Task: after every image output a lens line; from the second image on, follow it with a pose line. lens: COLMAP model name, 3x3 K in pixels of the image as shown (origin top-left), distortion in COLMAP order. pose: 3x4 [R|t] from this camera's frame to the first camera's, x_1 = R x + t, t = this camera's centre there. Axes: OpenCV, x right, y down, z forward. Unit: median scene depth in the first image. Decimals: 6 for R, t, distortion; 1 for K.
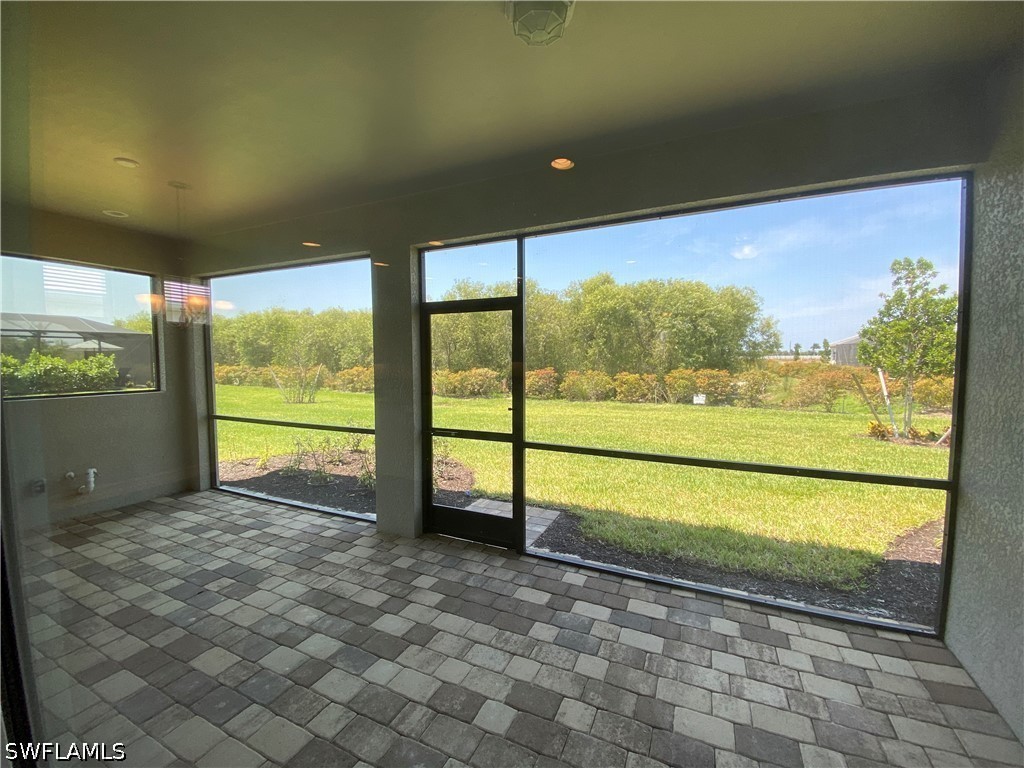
lens RADIAL K [[418.7, 0, 501.3], [0, 418.7, 383.3], [0, 0, 1]] dist [0.010525, -0.001198]
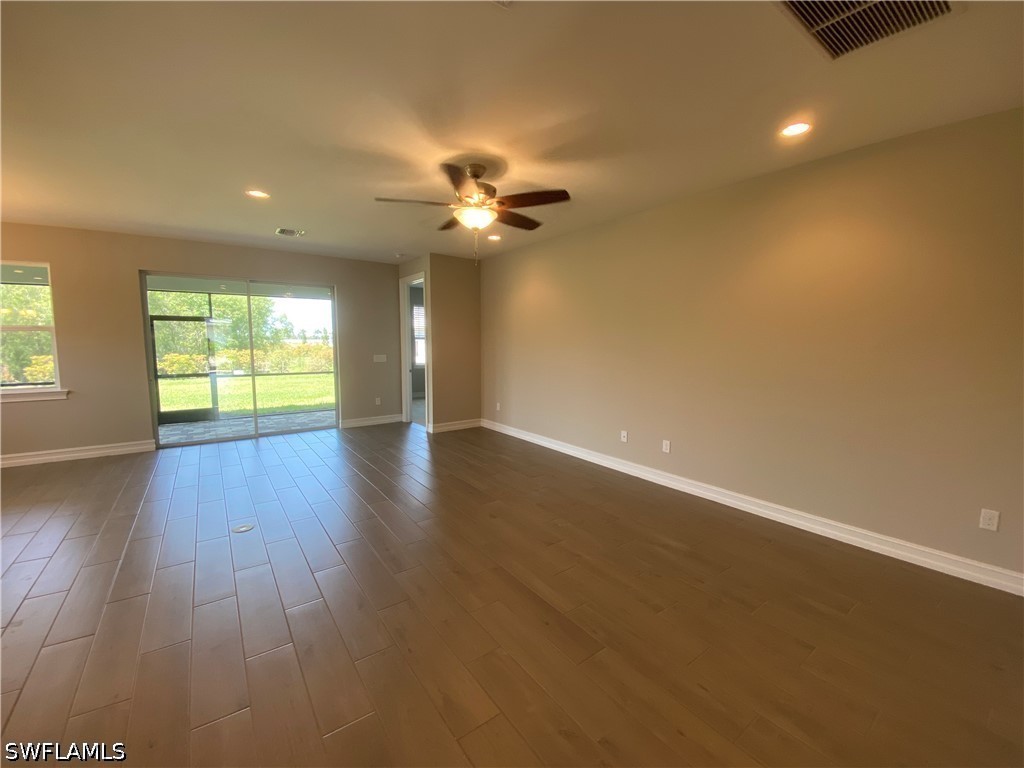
lens RADIAL K [[418.7, 0, 510.5], [0, 418.7, 374.8], [0, 0, 1]] dist [0.010525, -0.001198]
pose [[0.482040, -0.067847, 0.873518, -0.140676], [0.051174, 0.997475, 0.049236, 0.011072], [-0.874653, 0.020968, 0.484295, -0.187713]]
